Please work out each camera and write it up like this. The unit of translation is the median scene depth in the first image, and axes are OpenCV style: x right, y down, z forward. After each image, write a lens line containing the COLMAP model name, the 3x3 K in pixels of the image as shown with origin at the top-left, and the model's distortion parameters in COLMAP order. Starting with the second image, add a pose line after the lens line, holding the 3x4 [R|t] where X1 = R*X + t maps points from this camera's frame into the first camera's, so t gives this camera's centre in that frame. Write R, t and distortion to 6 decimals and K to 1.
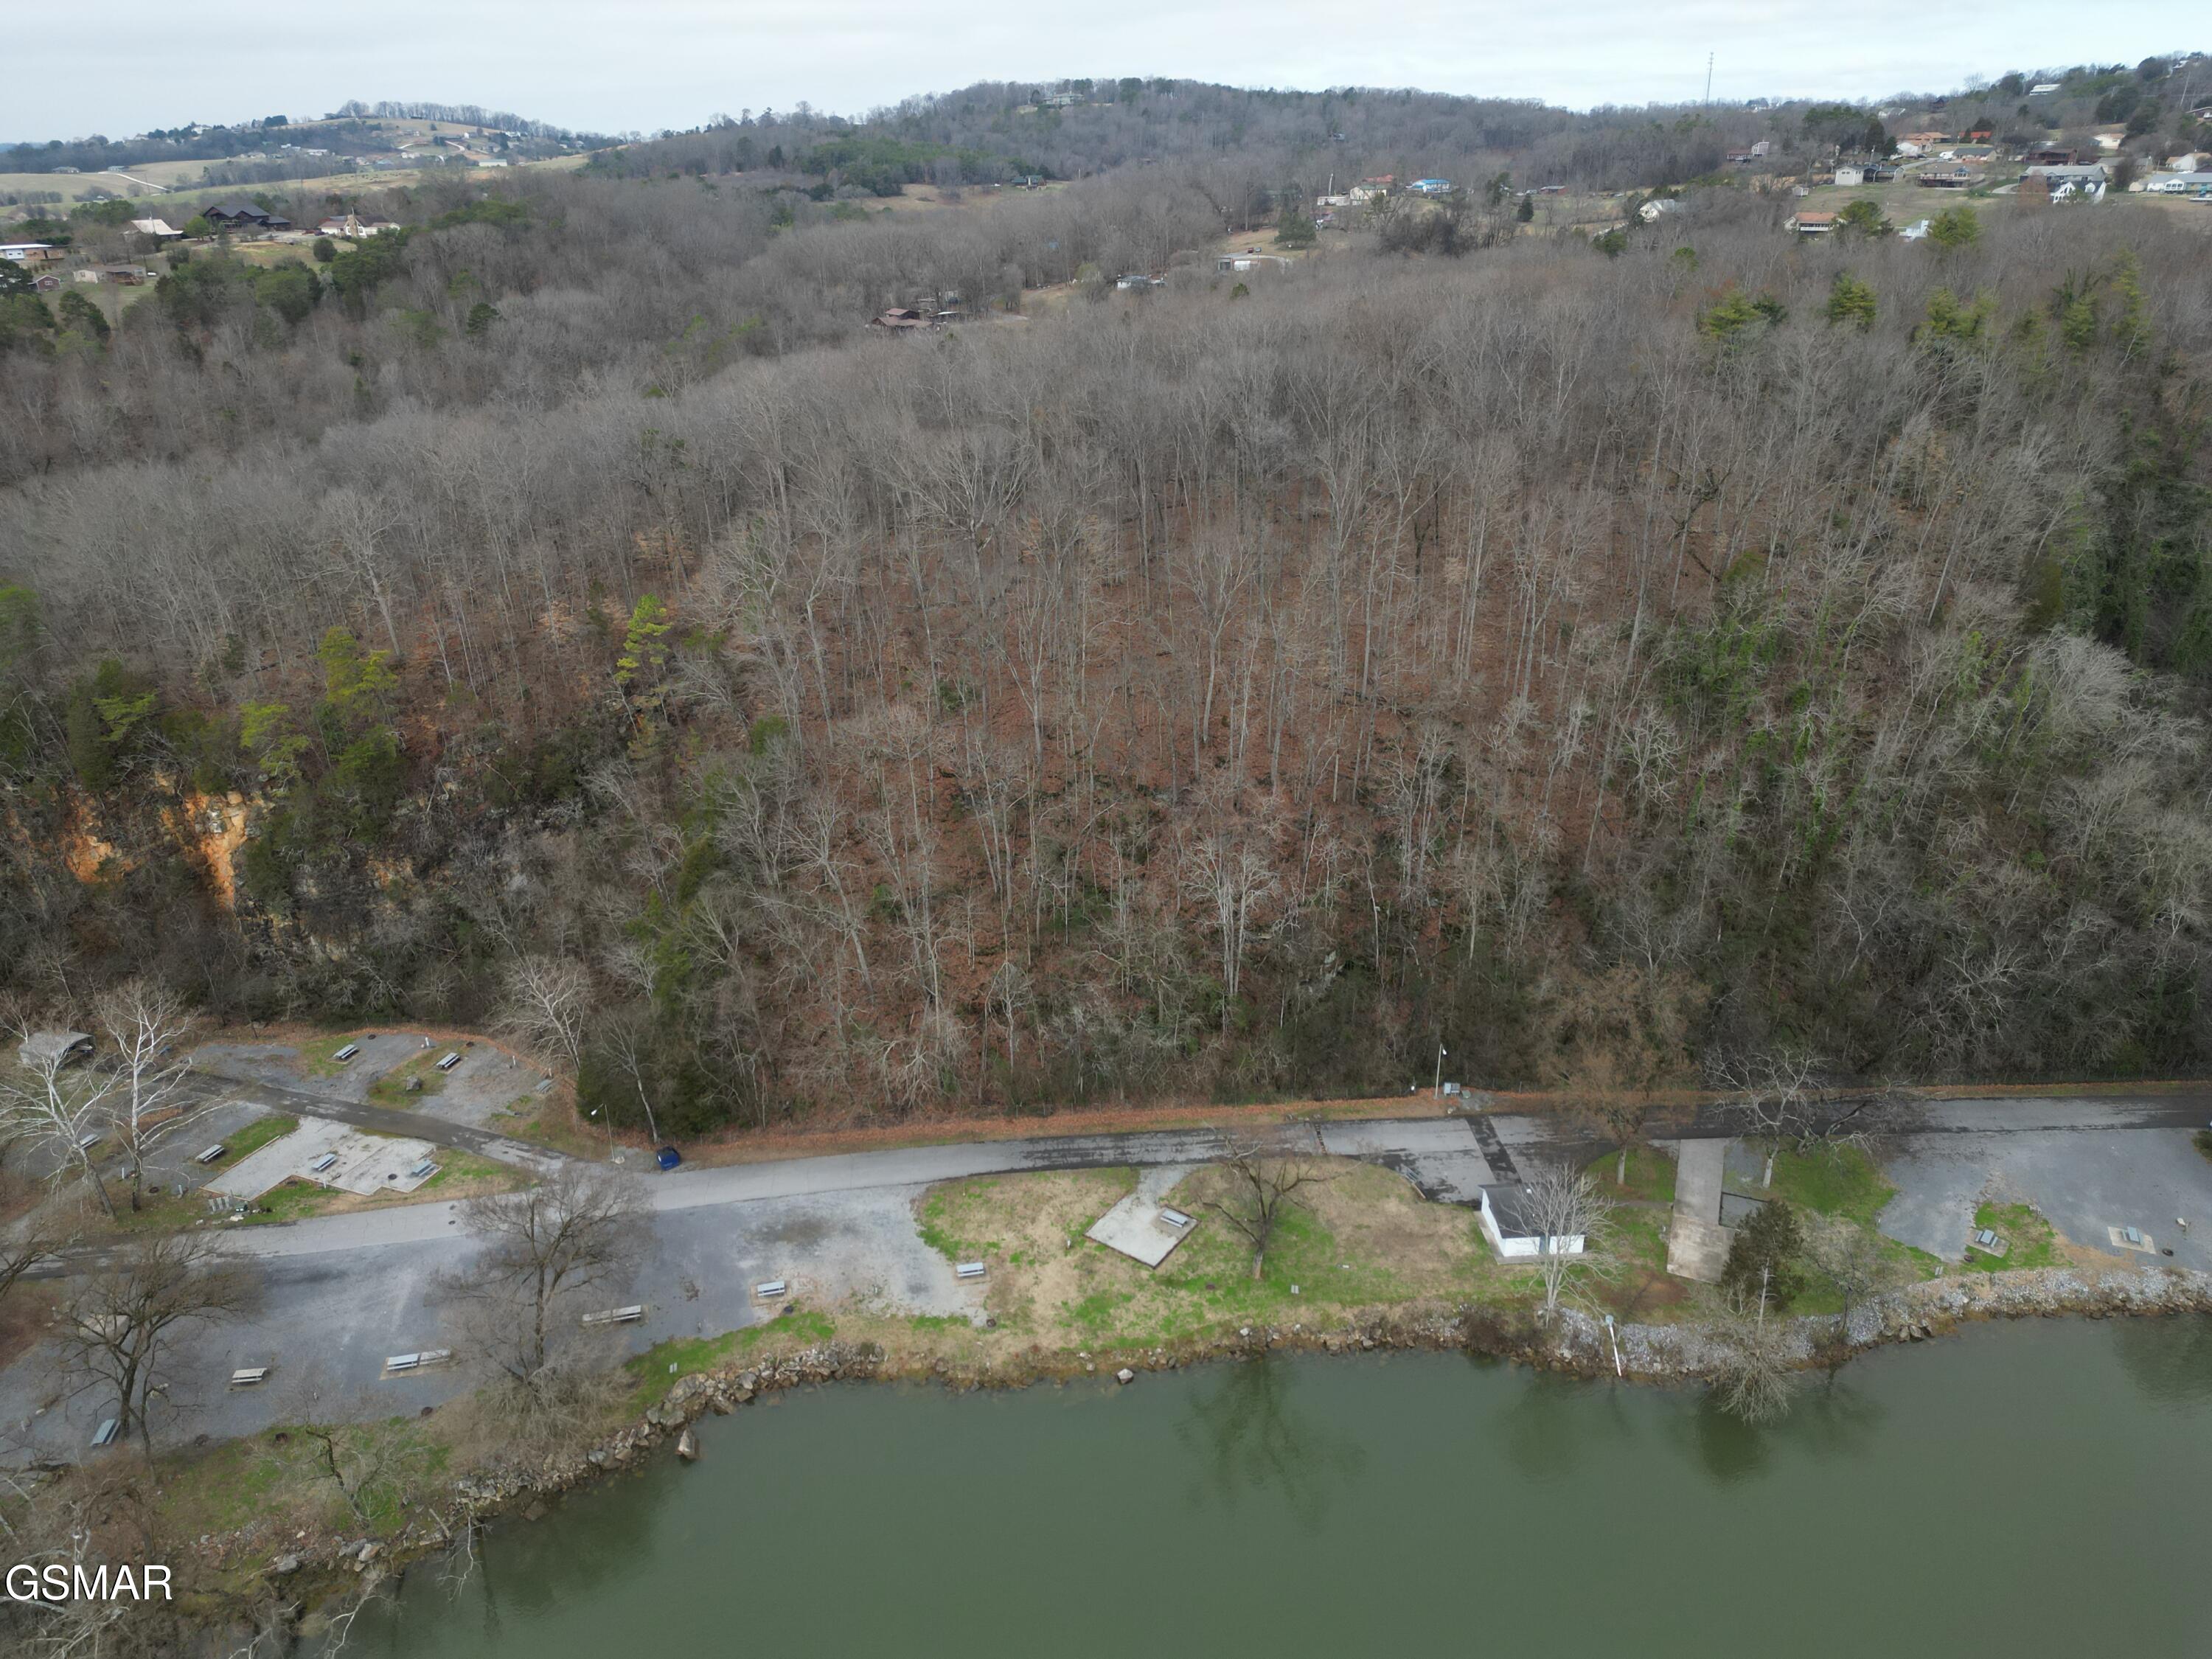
lens RADIAL K [[1553.0, 0, 1106.1], [0, 1553.0, 824.9], [0, 0, 1]] dist [0.084017, -0.071084]
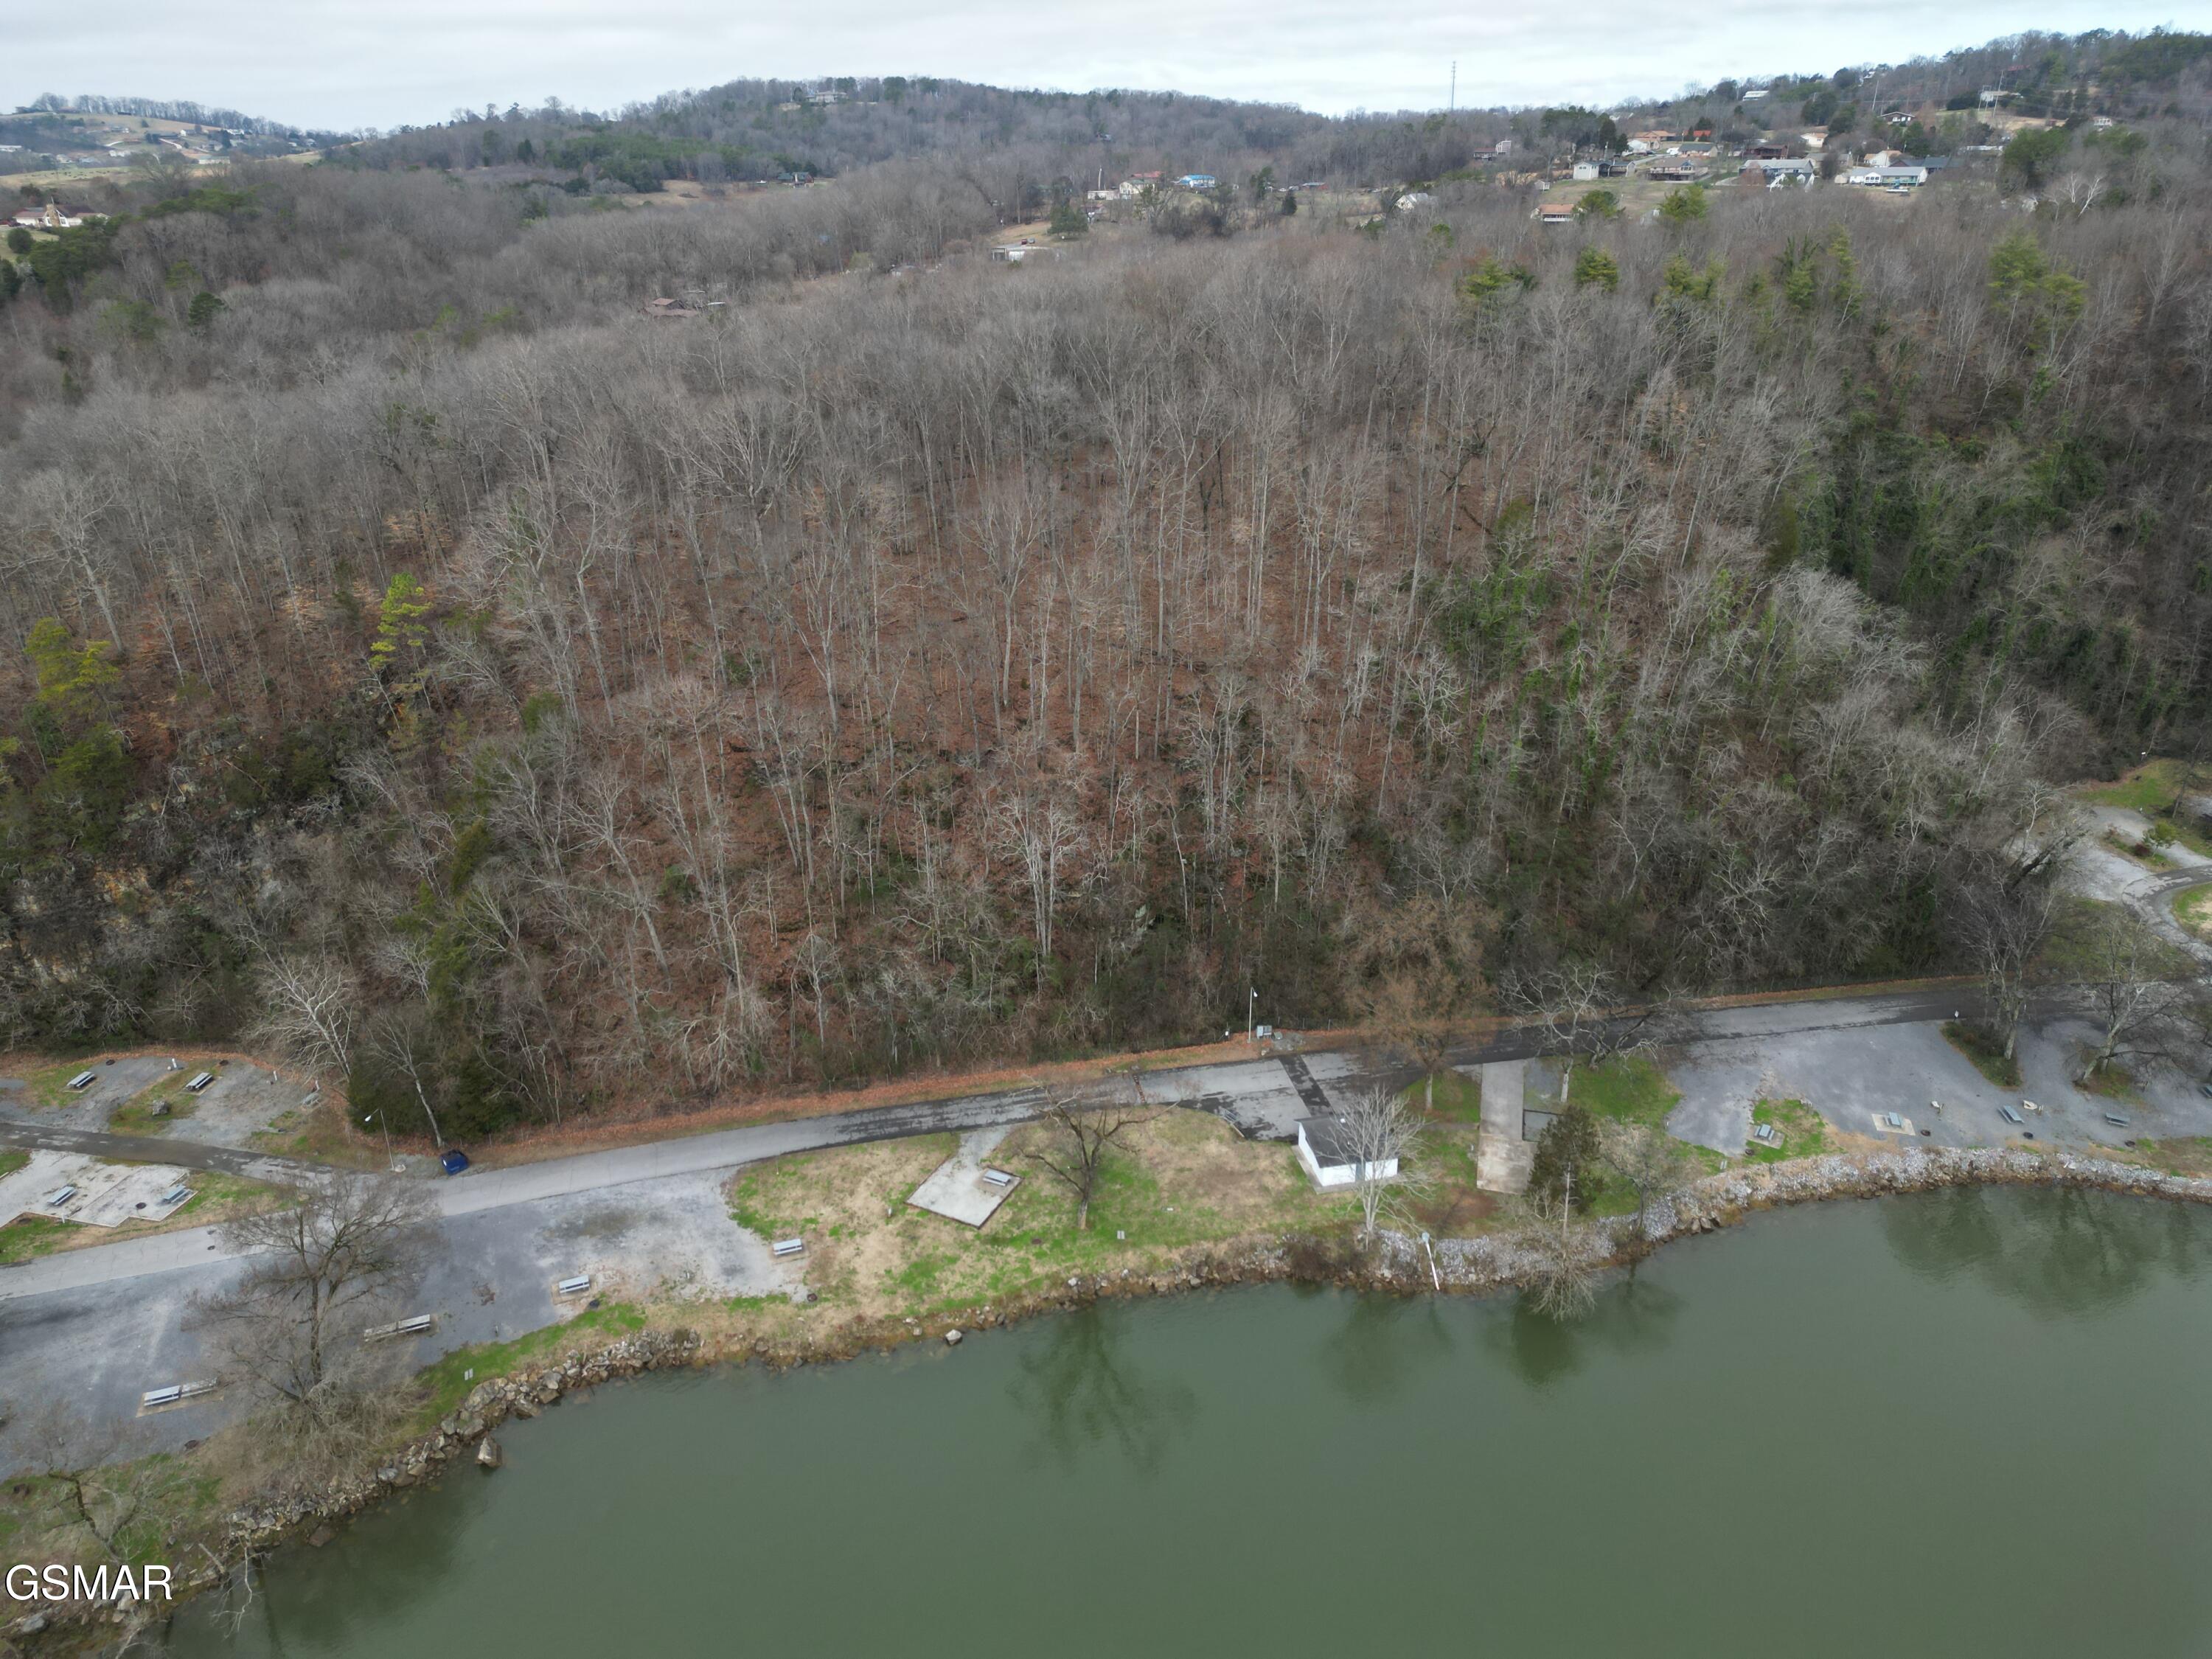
lens RADIAL K [[1553.0, 0, 1106.9], [0, 1553.0, 823.0], [0, 0, 1]] dist [0.084017, -0.071084]
pose [[0.990860, -0.051407, 0.124716, 0.001061], [0.051934, 0.998650, -0.000974, 0.027822], [-0.124498, 0.007442, 0.992192, 0.010473]]
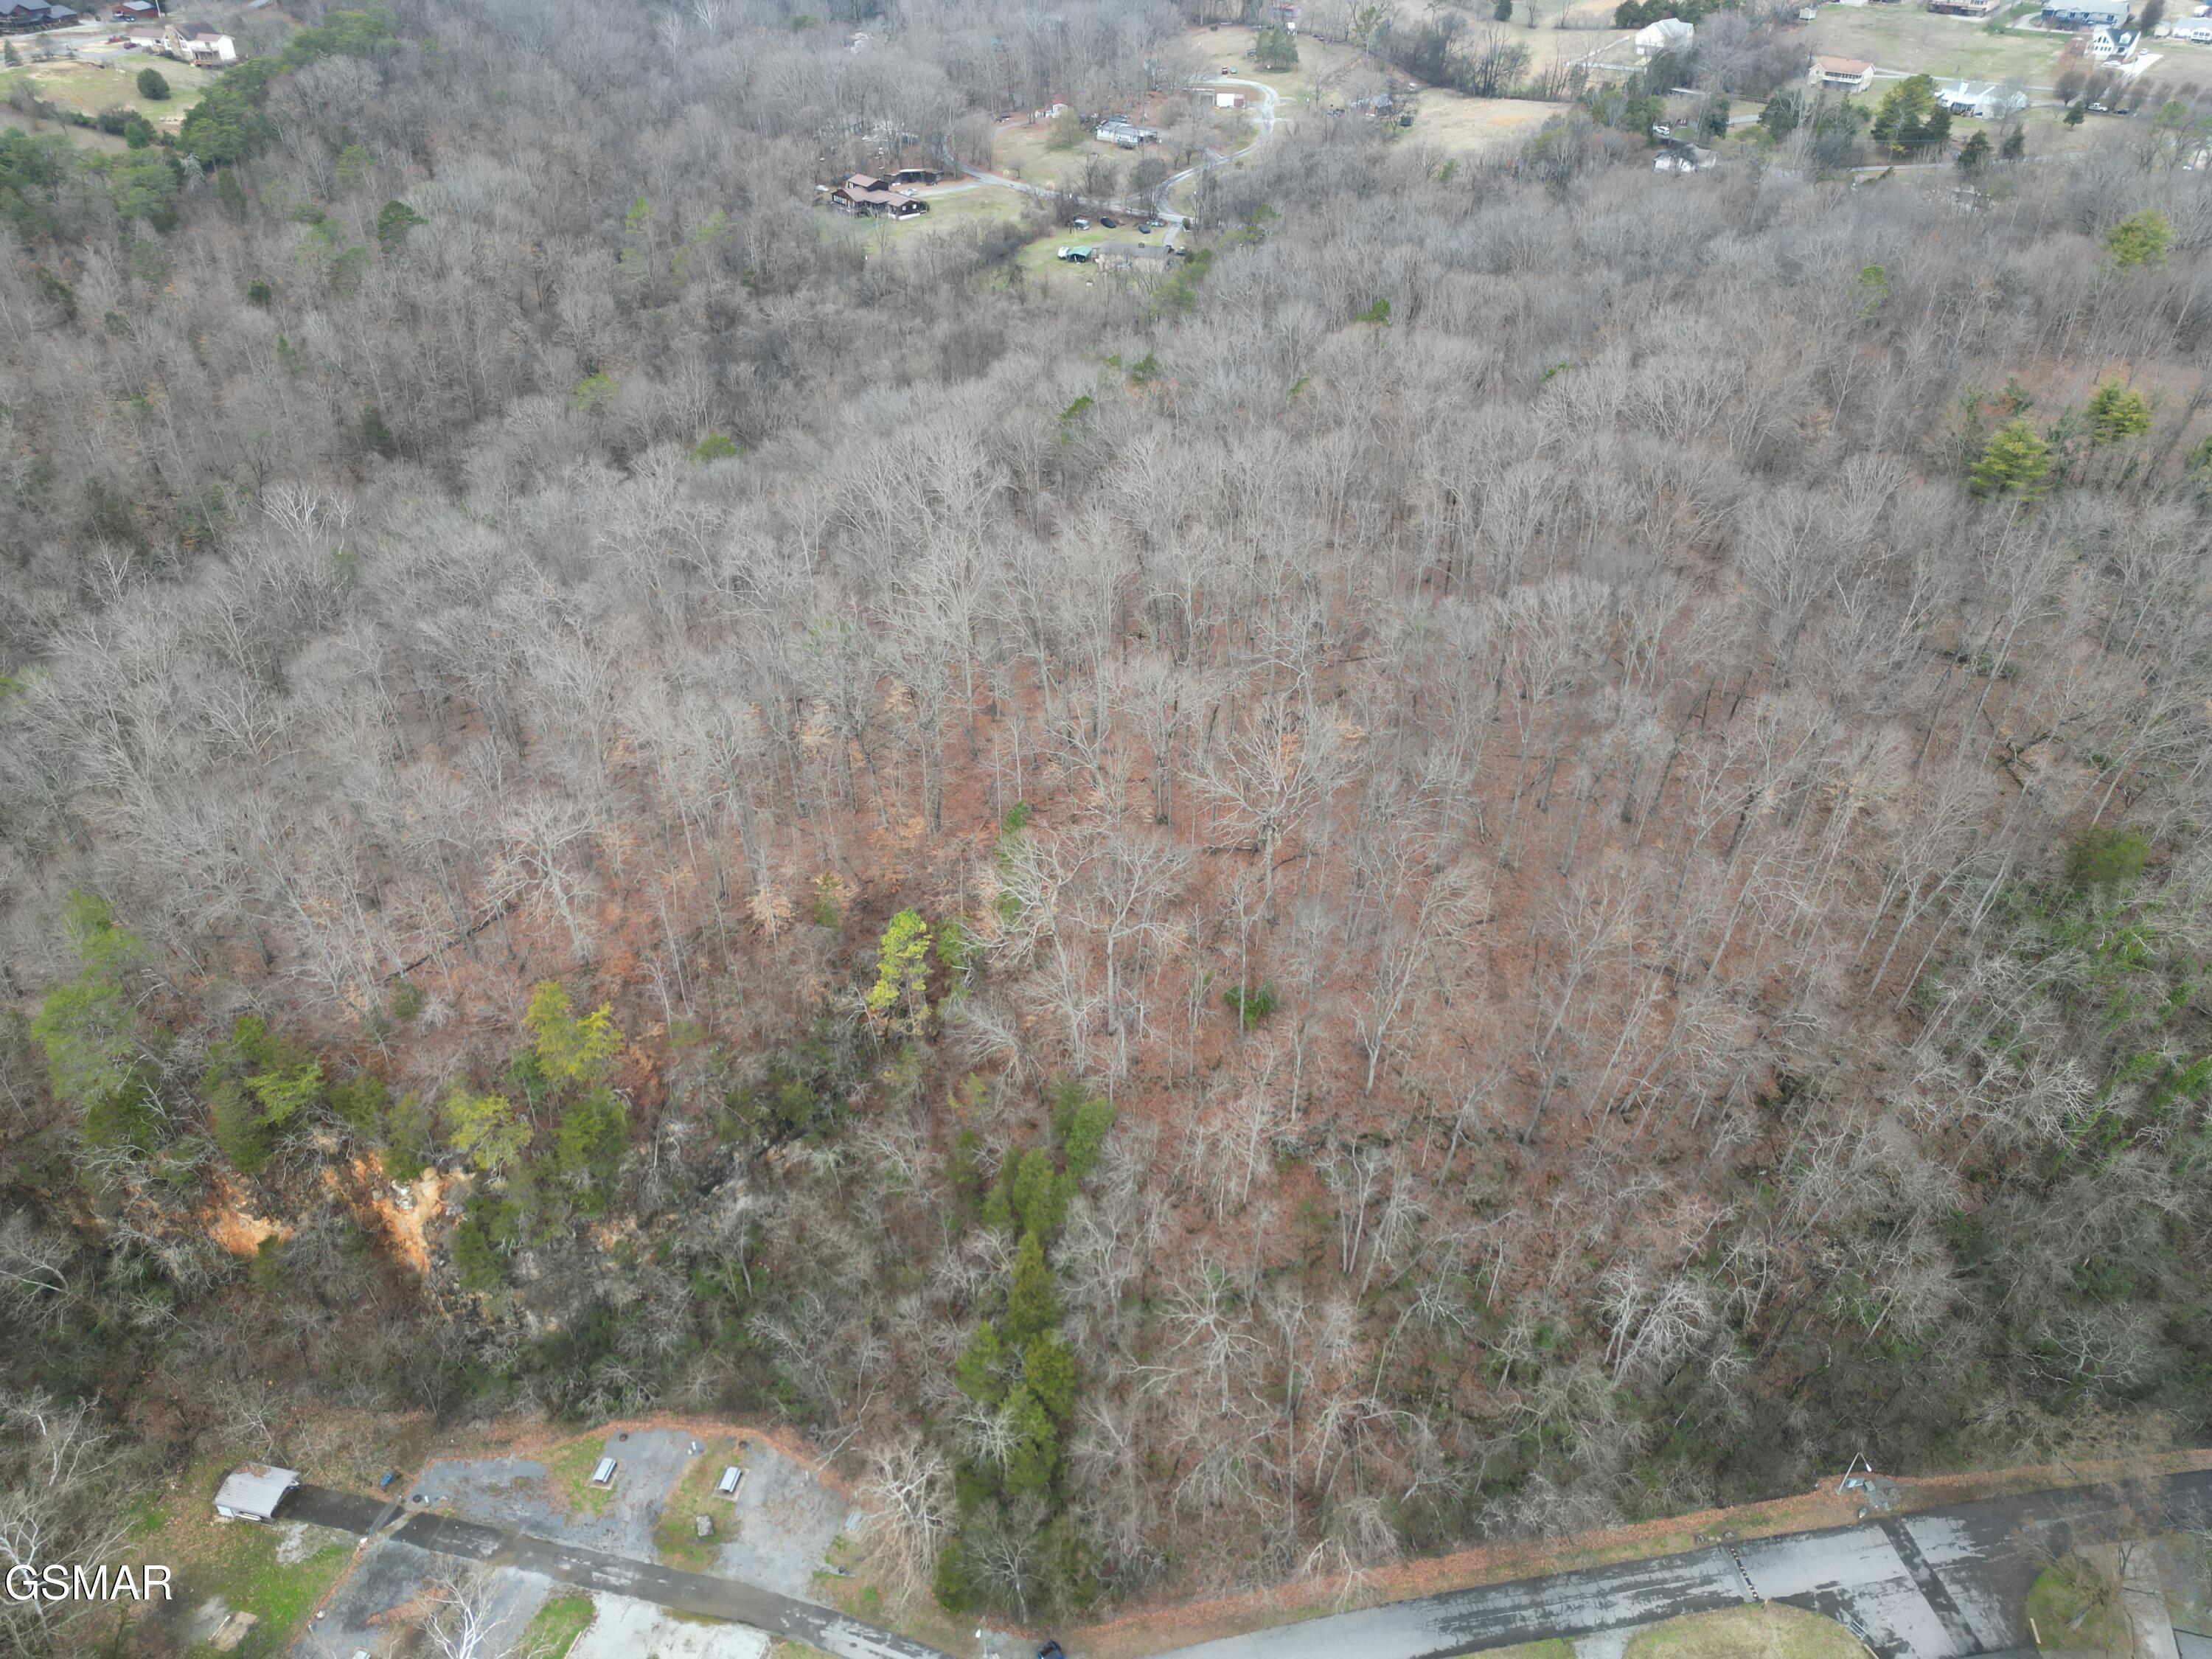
lens RADIAL K [[1553.0, 0, 1106.9], [0, 1553.0, 828.3], [0, 0, 1]] dist [0.084017, -0.071084]
pose [[0.993543, -0.033536, 0.108383, -0.297920], [0.012984, 0.982647, 0.185029, -0.377412], [-0.112707, -0.182427, 0.976738, 0.183753]]
